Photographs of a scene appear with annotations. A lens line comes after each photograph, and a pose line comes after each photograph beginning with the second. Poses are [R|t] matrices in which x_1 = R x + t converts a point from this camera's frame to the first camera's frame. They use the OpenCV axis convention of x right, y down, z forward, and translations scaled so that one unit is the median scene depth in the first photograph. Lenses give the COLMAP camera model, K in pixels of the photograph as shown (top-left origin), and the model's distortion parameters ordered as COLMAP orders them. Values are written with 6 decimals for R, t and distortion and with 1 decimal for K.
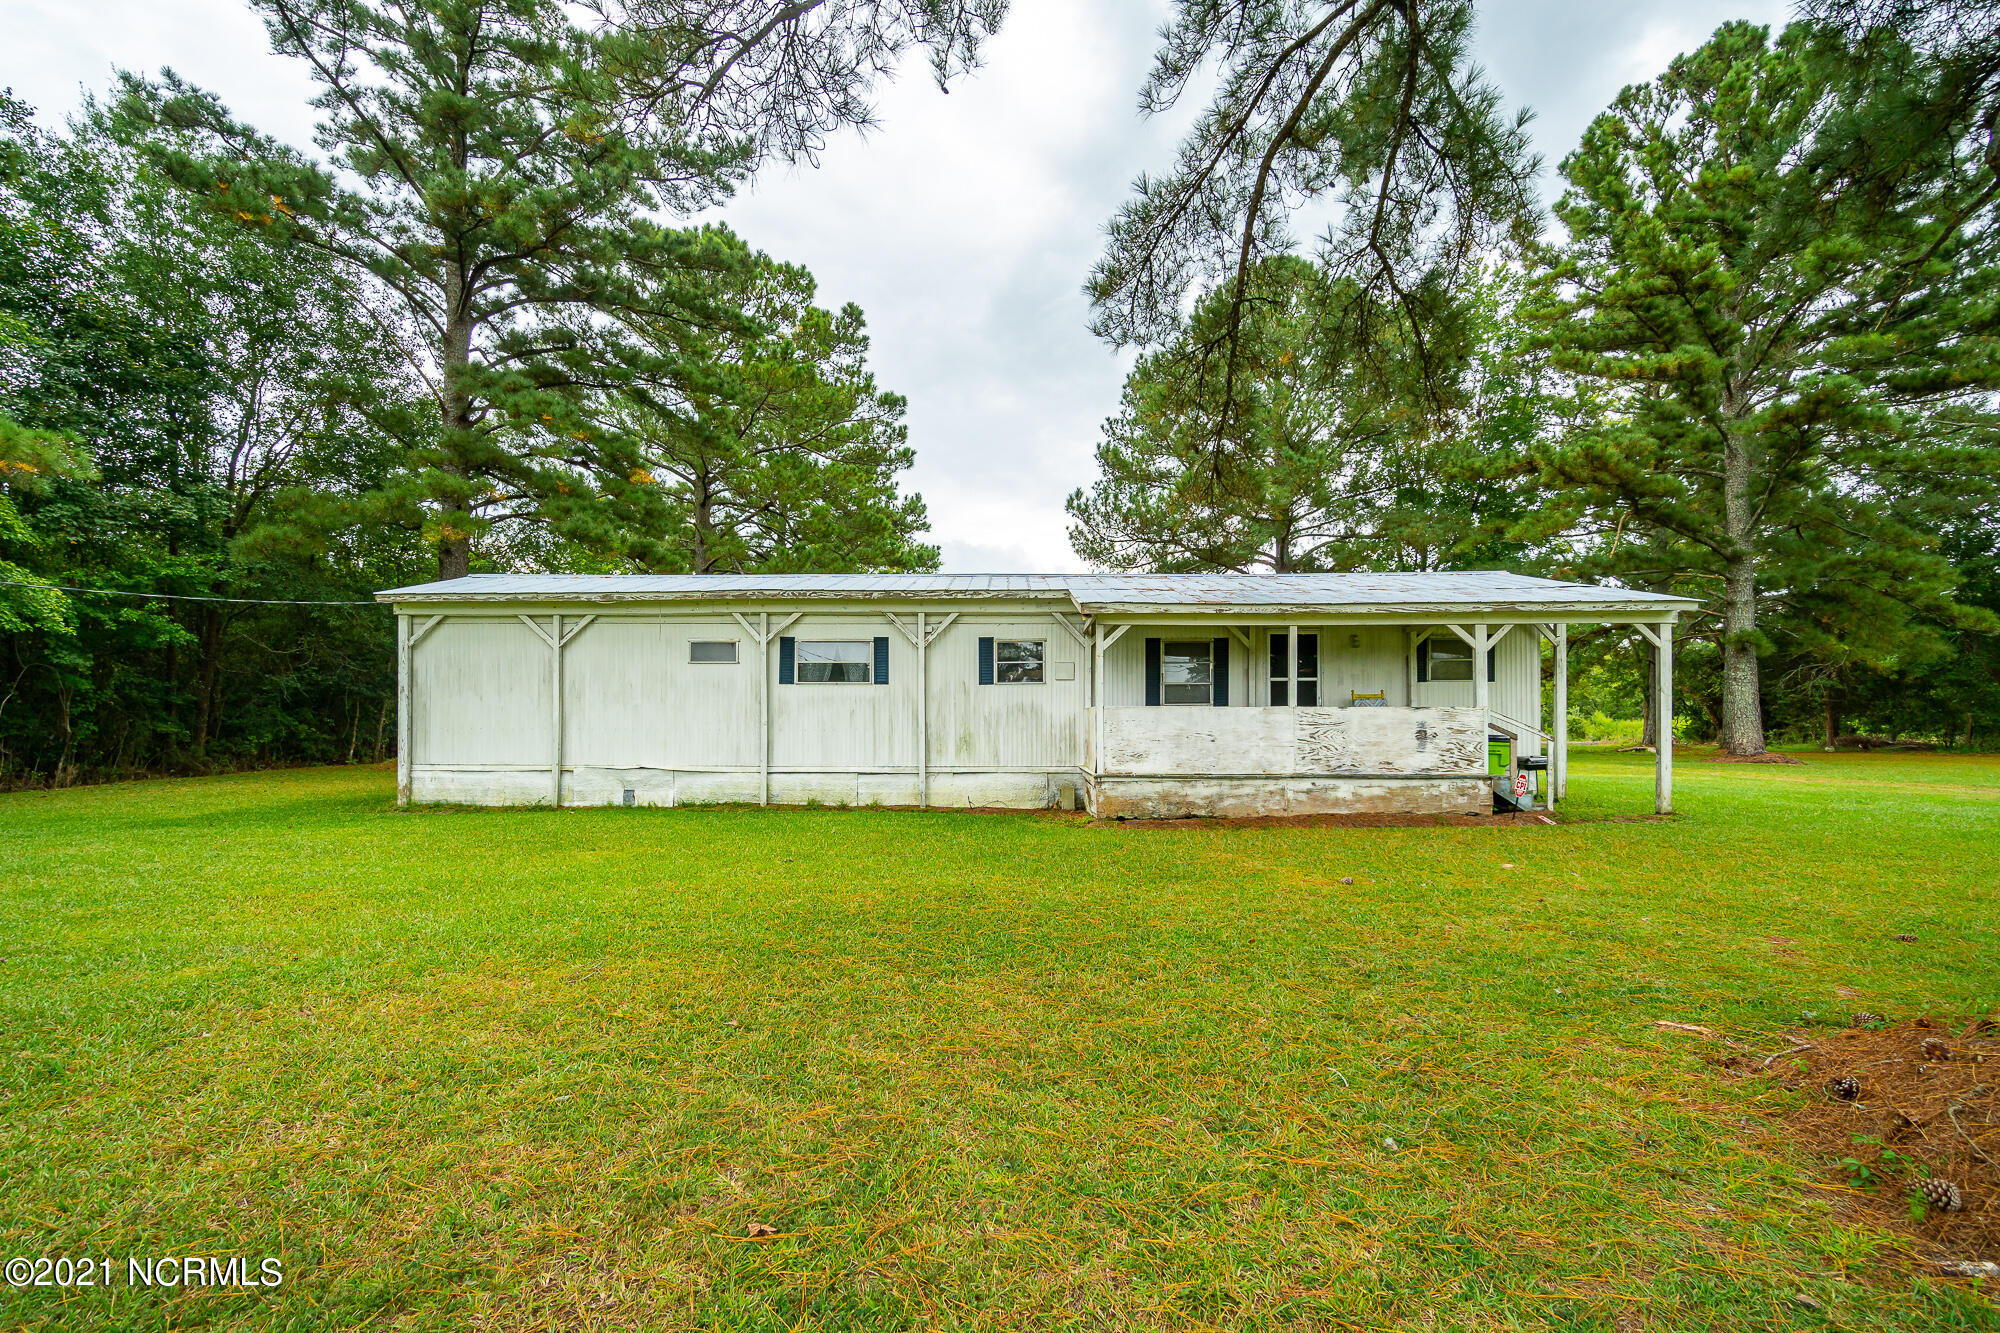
lens RADIAL K [[842.2, 0, 988.3], [0, 842.2, 719.7], [0, 0, 1]] dist [0.000696, 0.000290]
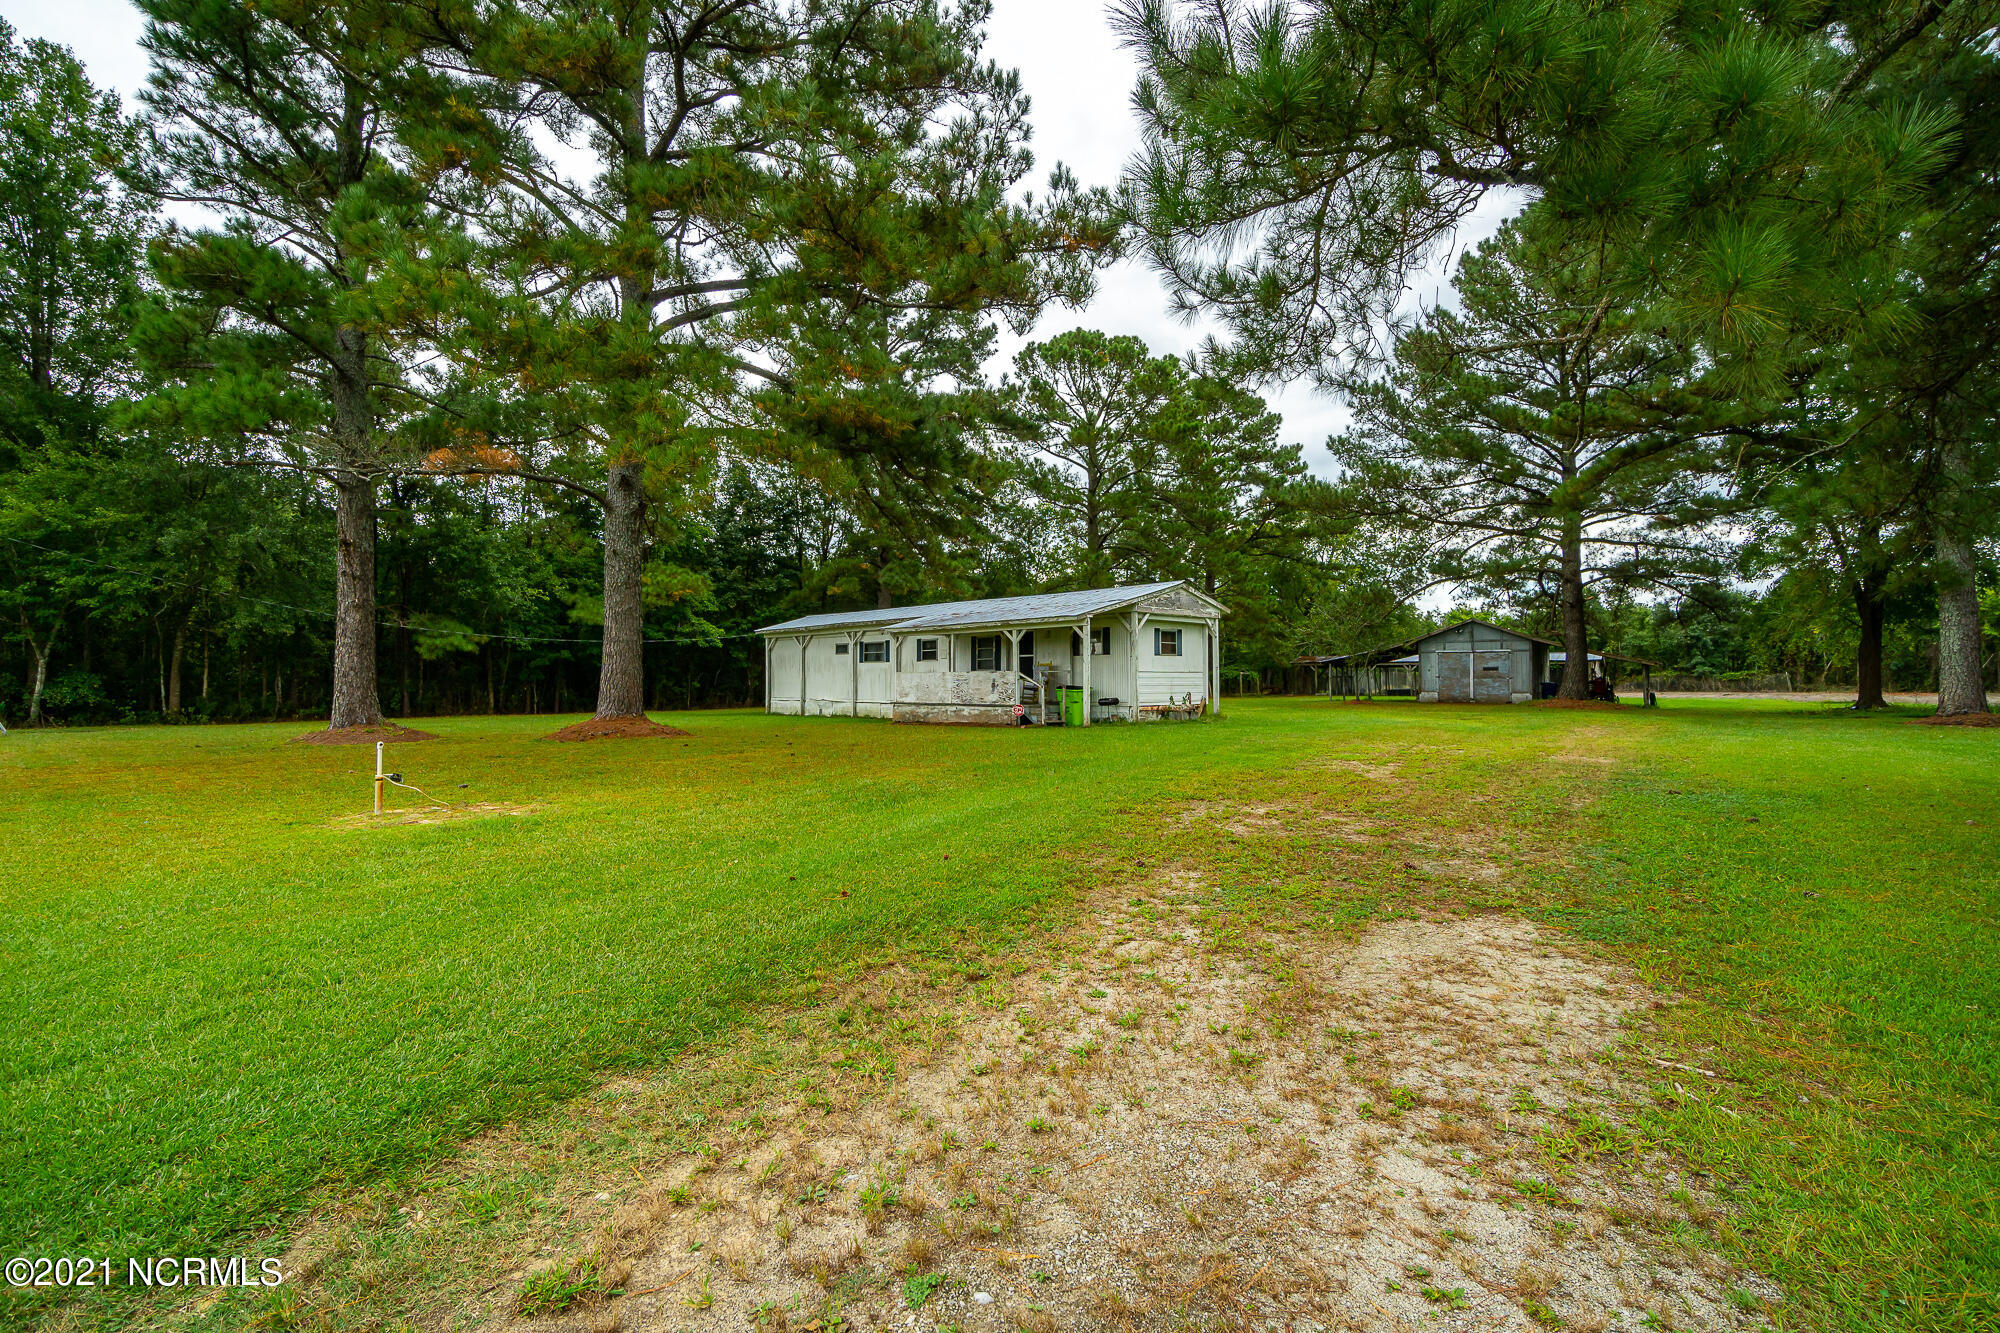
lens RADIAL K [[940.4, 0, 997.5], [0, 940.4, 675.4], [0, 0, 1]] dist [0.001775, 0.000192]
pose [[0.712656, -0.007361, -0.701475, 1.765124], [0.008578, 0.999962, -0.001779, -0.001068], [0.701461, -0.004749, 0.712692, -0.522433]]
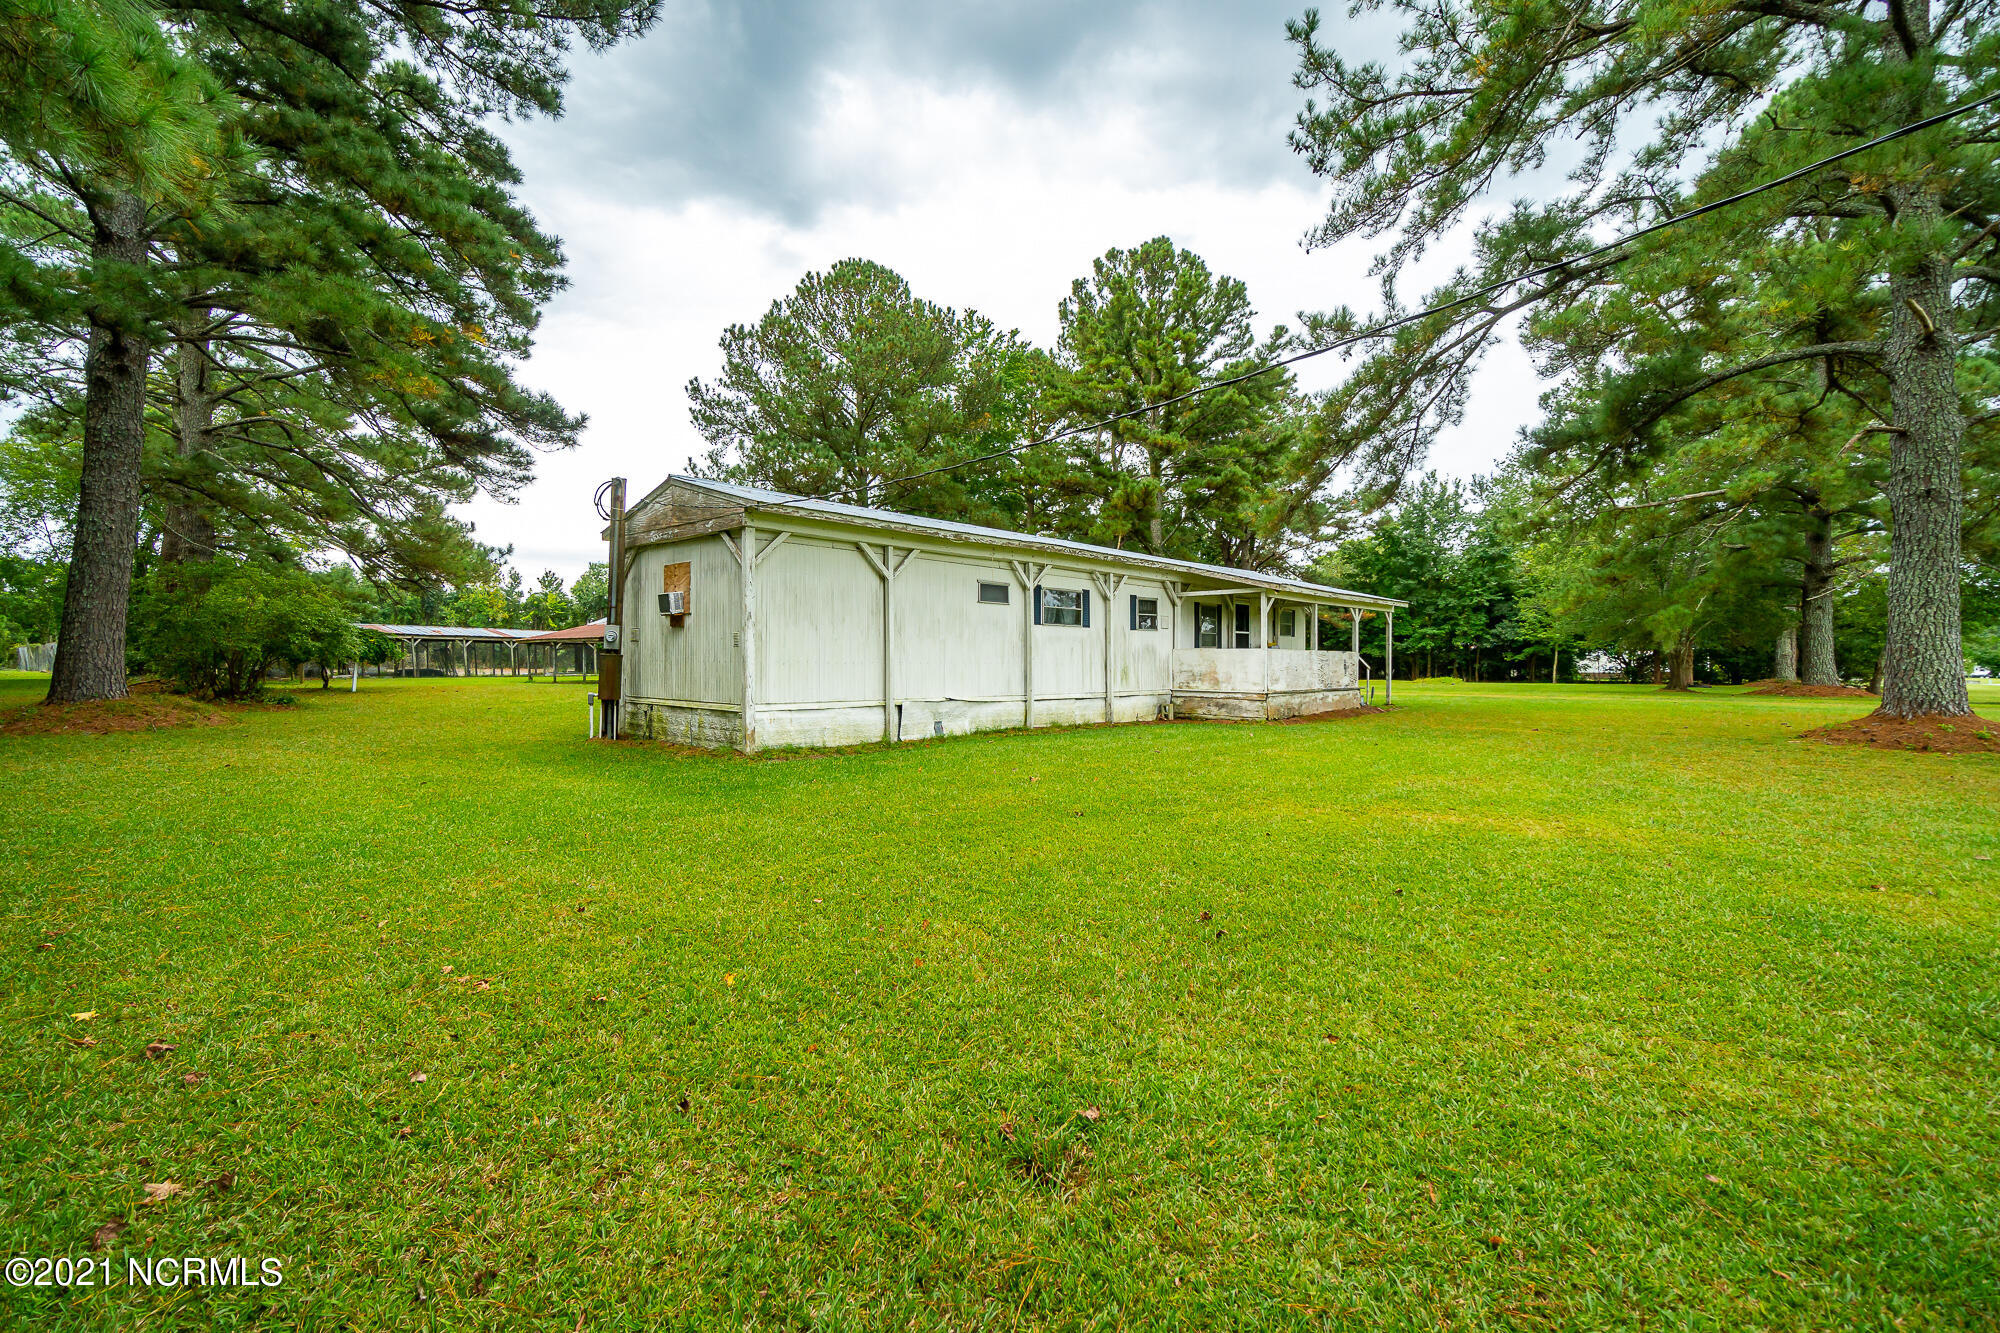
lens RADIAL K [[842.2, 0, 996.0], [0, 842.2, 661.9], [0, 0, 1]] dist [0.000696, 0.000290]
pose [[0.680968, 0.002293, 0.732310, -1.137495], [-0.006033, 0.999979, 0.002479, 0.007002], [-0.732288, -0.006106, 0.680967, 0.244917]]
